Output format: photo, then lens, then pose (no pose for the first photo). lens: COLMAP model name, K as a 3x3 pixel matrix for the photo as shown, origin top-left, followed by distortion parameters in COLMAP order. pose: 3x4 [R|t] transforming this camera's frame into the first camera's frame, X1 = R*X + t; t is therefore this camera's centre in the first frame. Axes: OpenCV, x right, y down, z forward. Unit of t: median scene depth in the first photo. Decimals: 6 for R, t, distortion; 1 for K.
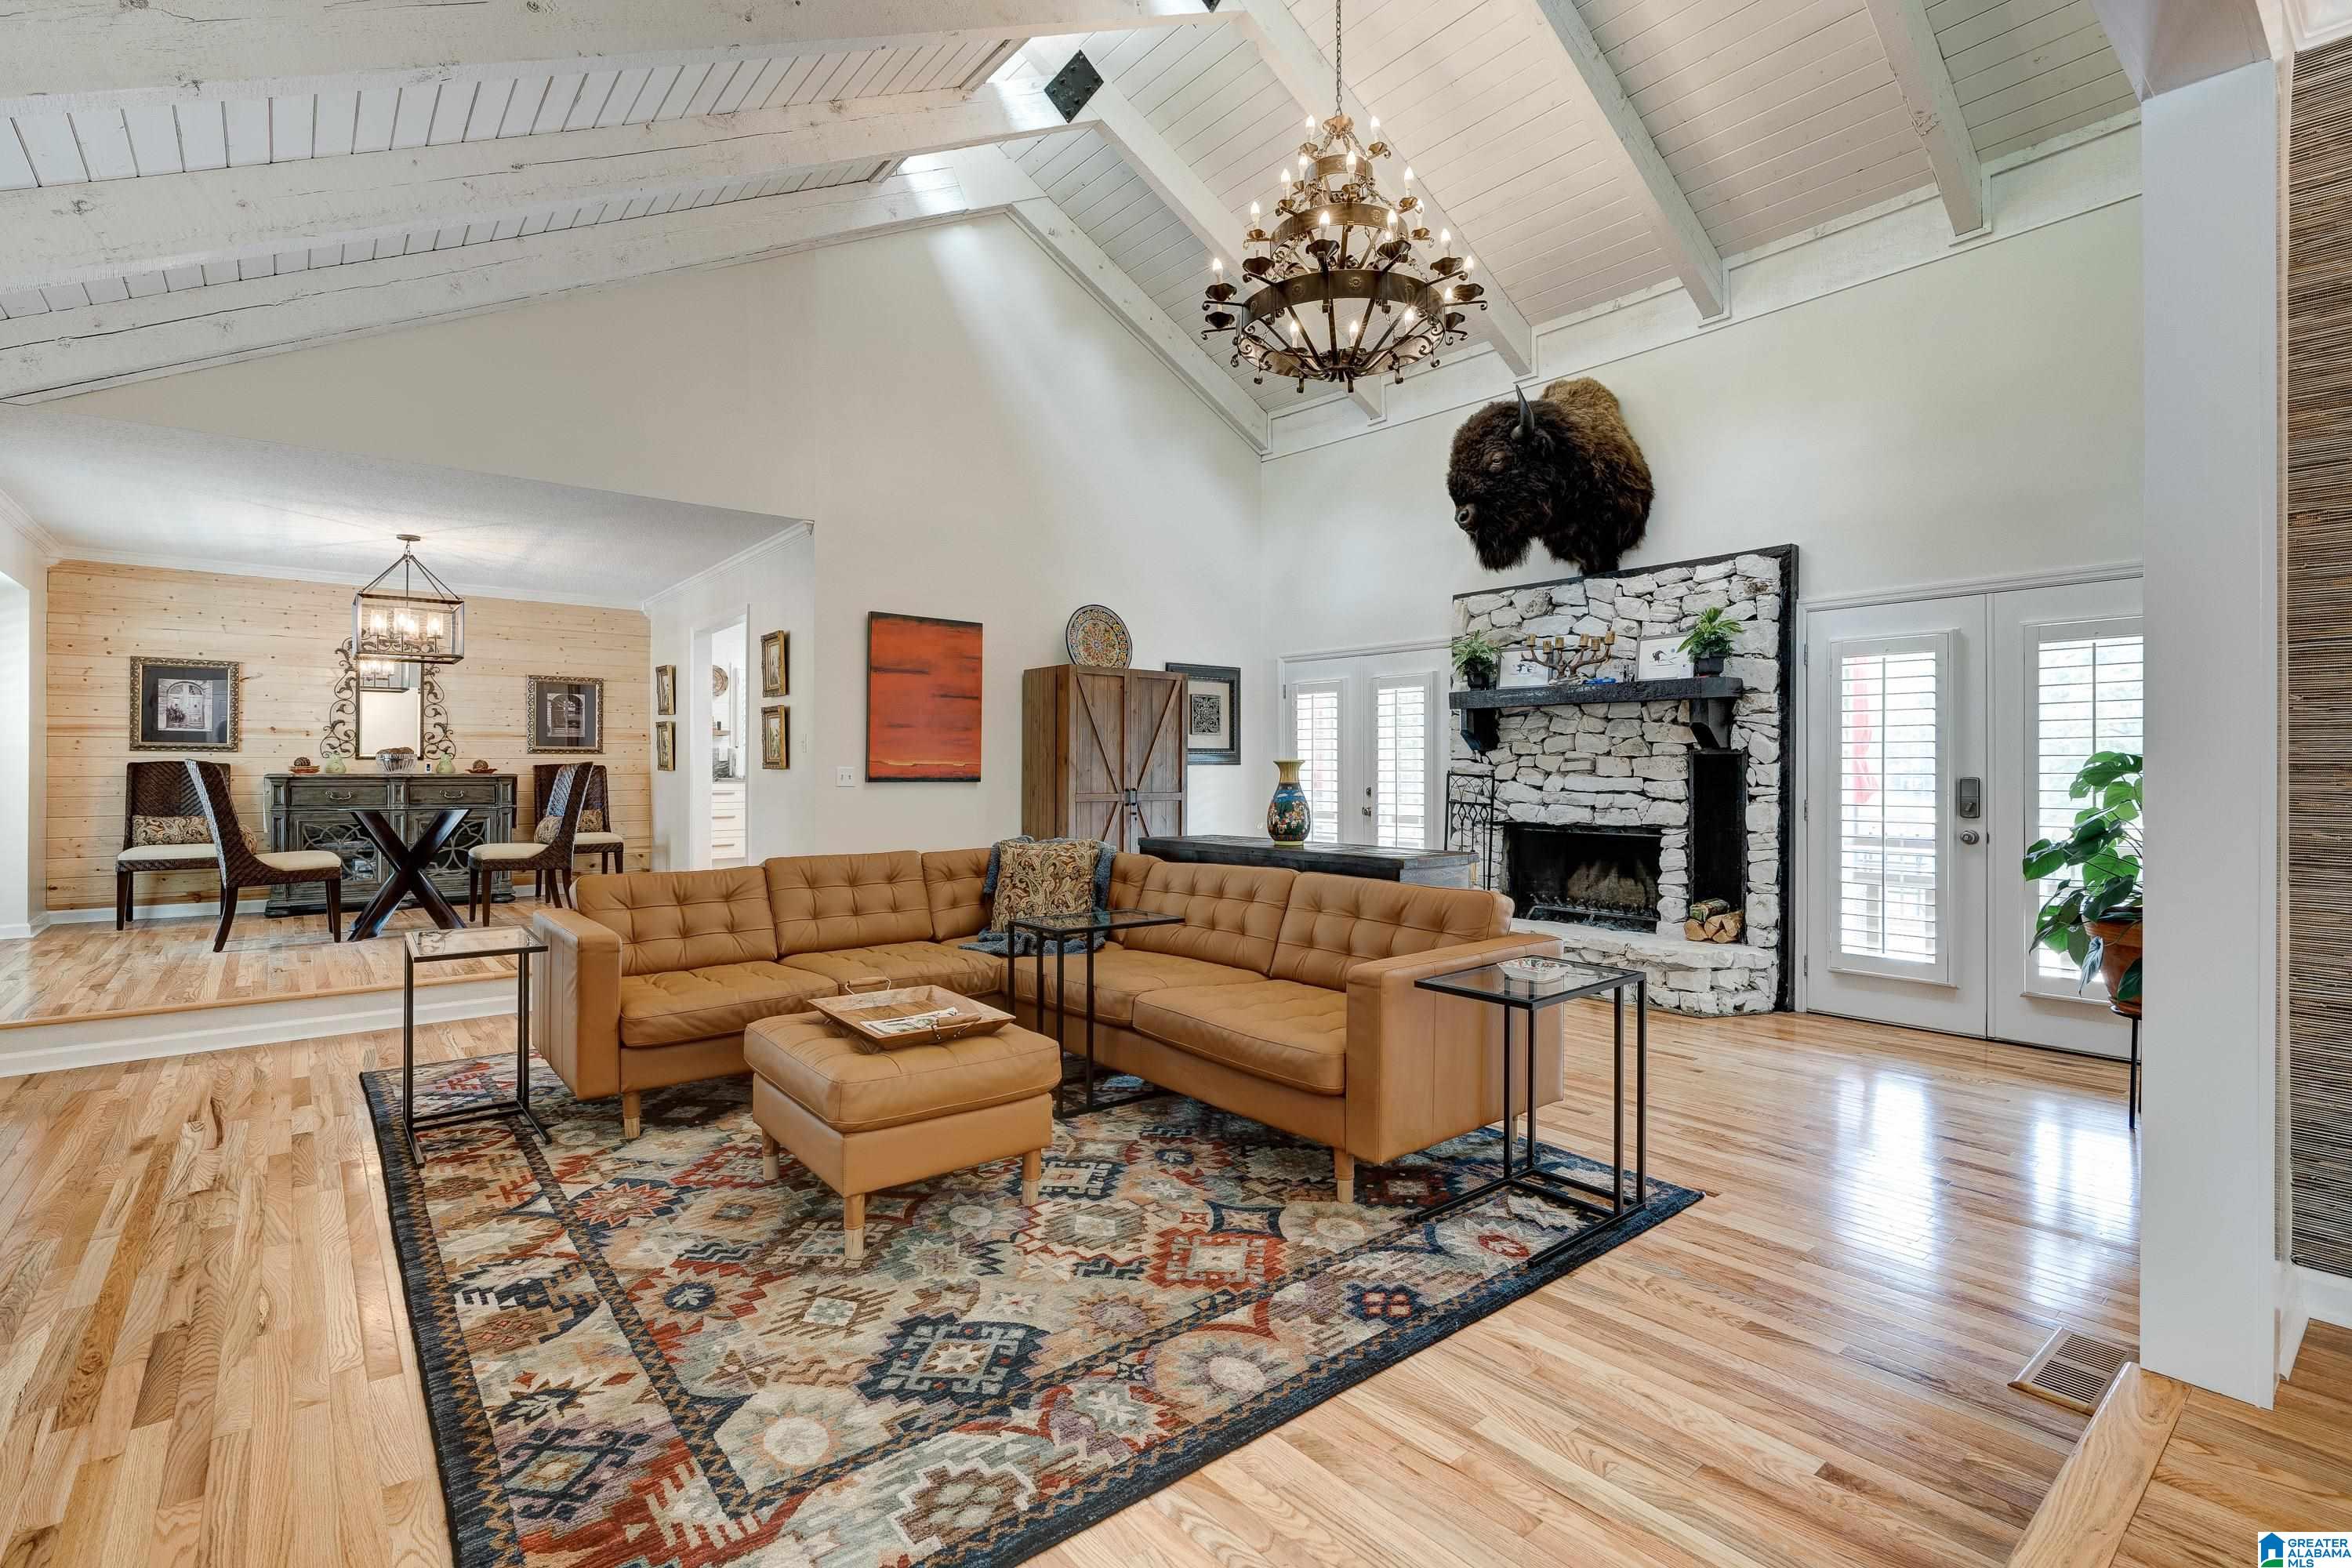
lens RADIAL K [[1081.5, 0, 1174.5], [0, 1081.5, 769.1], [0, 0, 1]] dist [-0.009889, 0.001216]
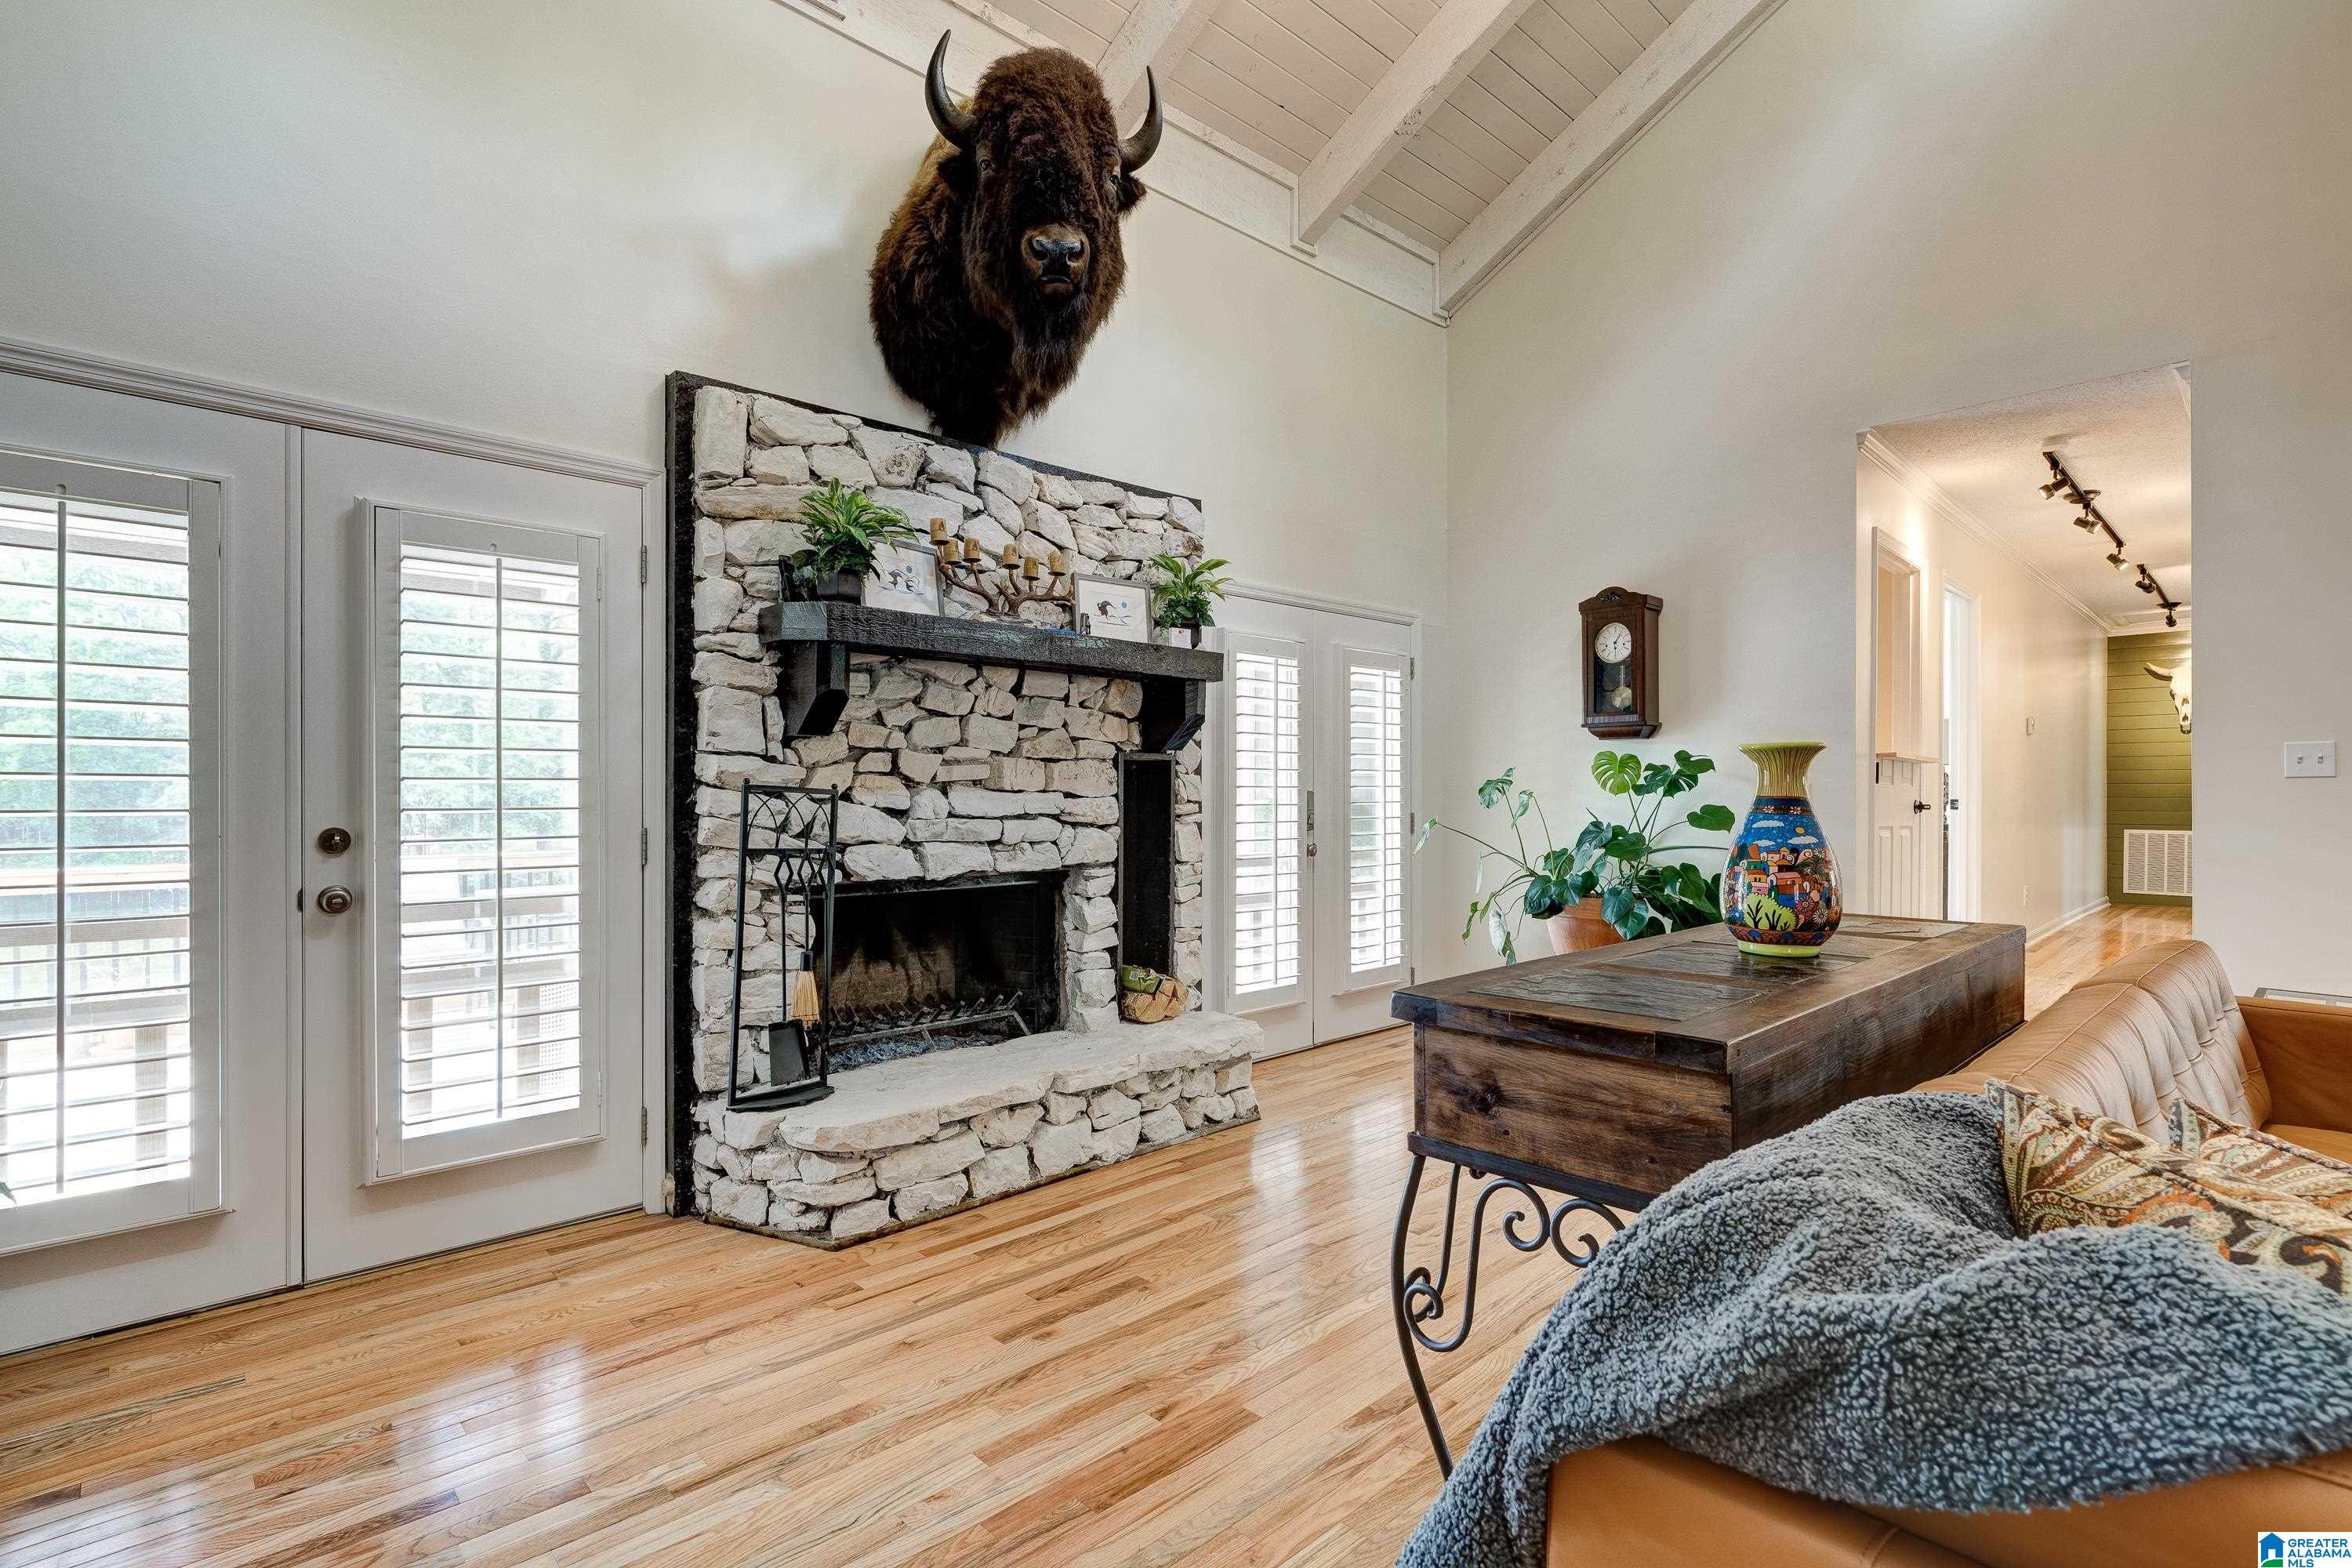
lens RADIAL K [[1133.0, 0, 1178.1], [0, 1133.0, 788.0], [0, 0, 1]] dist [0.000214, -0.000004]
pose [[-0.092933, -0.001134, 0.995672, -0.232805], [-0.004465, 0.999990, 0.000723, 0.004235], [-0.995662, -0.004378, -0.092937, 0.954588]]
